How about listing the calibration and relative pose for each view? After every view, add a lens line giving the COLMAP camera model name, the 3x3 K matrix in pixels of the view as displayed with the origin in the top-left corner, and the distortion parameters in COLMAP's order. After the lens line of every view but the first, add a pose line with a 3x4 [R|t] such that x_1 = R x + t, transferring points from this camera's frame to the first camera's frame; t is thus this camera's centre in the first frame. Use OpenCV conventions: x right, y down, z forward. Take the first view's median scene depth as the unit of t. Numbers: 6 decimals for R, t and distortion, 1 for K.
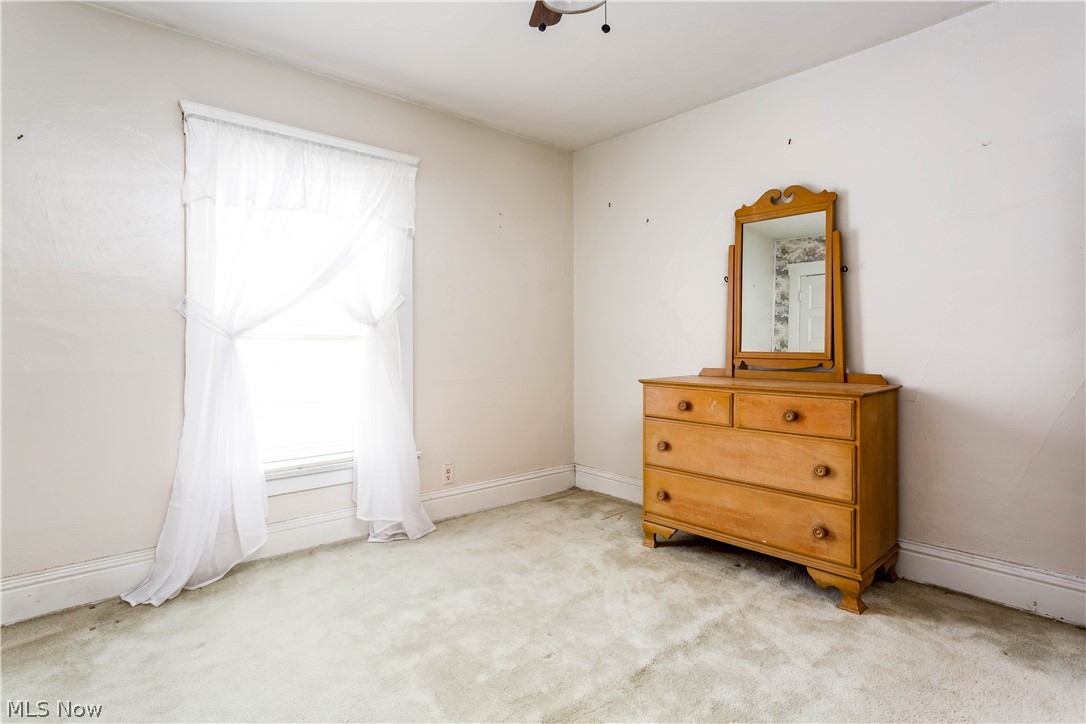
lens RADIAL K [[560.3, 0, 549.6], [0, 560.3, 342.2], [0, 0, 1]] dist [-0.004285, 0.001217]
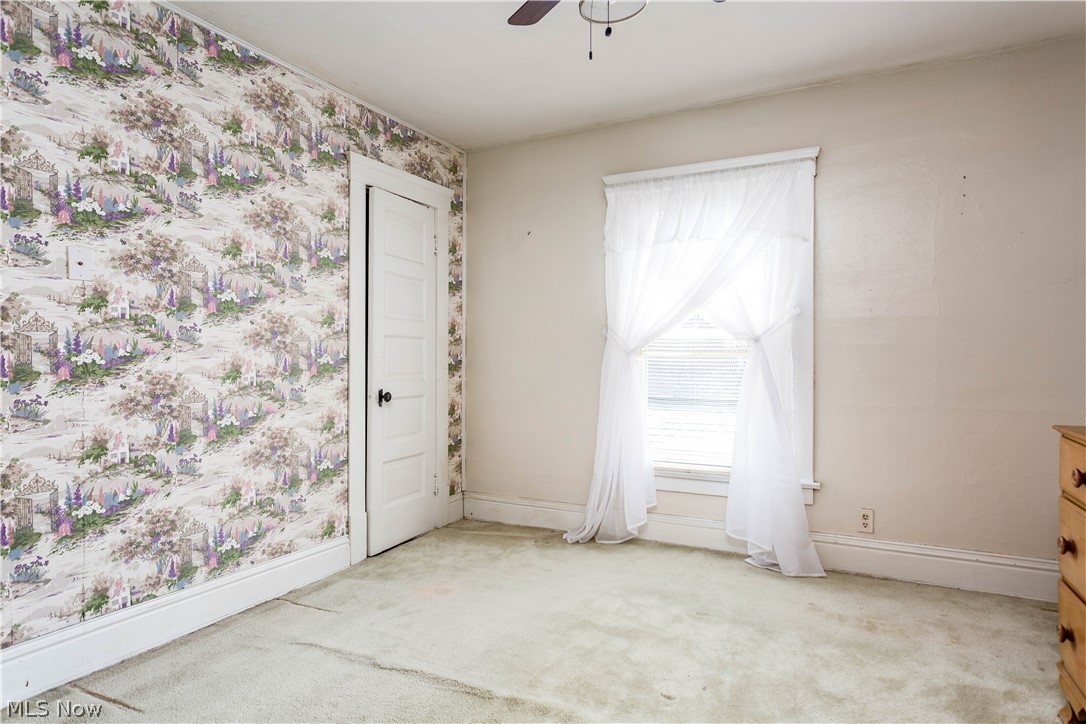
lens RADIAL K [[610.9, 0, 545.5], [0, 610.9, 363.4], [0, 0, 1]] dist [0.002670, 0.001722]
pose [[0.370723, 0.010847, -0.928680, 0.623756], [-0.000894, 0.999935, 0.011322, -0.003787], [0.928743, -0.003367, 0.370708, 0.317549]]
